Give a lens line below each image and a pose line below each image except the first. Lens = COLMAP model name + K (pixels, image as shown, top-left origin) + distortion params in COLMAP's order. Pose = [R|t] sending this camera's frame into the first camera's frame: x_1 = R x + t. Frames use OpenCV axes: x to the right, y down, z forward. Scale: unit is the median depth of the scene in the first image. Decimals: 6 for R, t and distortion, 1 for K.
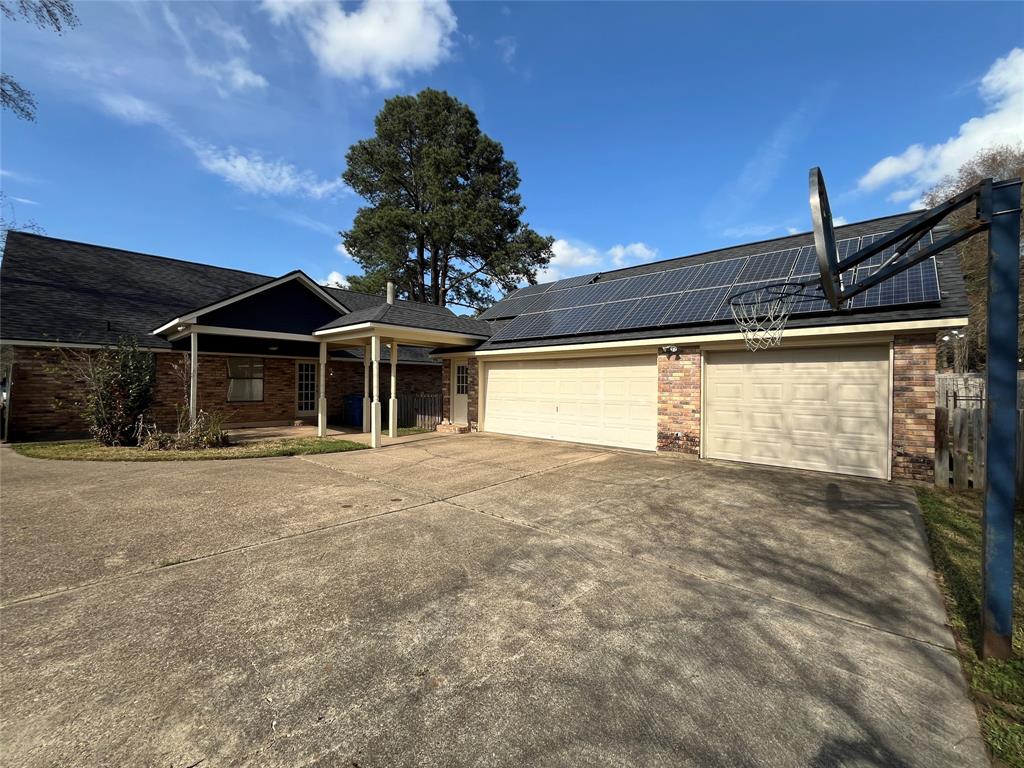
lens RADIAL K [[417.6, 0, 511.1], [0, 417.6, 386.3], [0, 0, 1]] dist [0.000106, 0.000880]
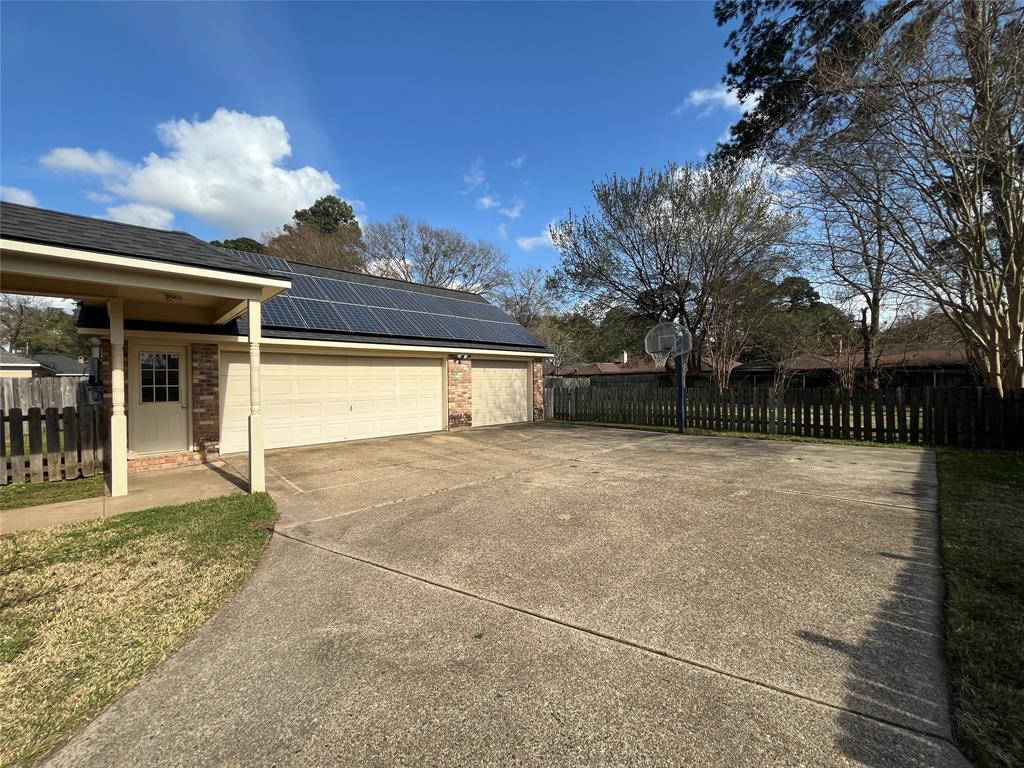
lens RADIAL K [[417.6, 0, 510.6], [0, 417.6, 383.4], [0, 0, 1]] dist [0.000106, 0.000880]
pose [[0.059926, -0.008510, 0.998167, -1.055168], [0.022284, 0.999726, 0.007186, -0.000921], [-0.997954, 0.021813, 0.060099, 0.734839]]
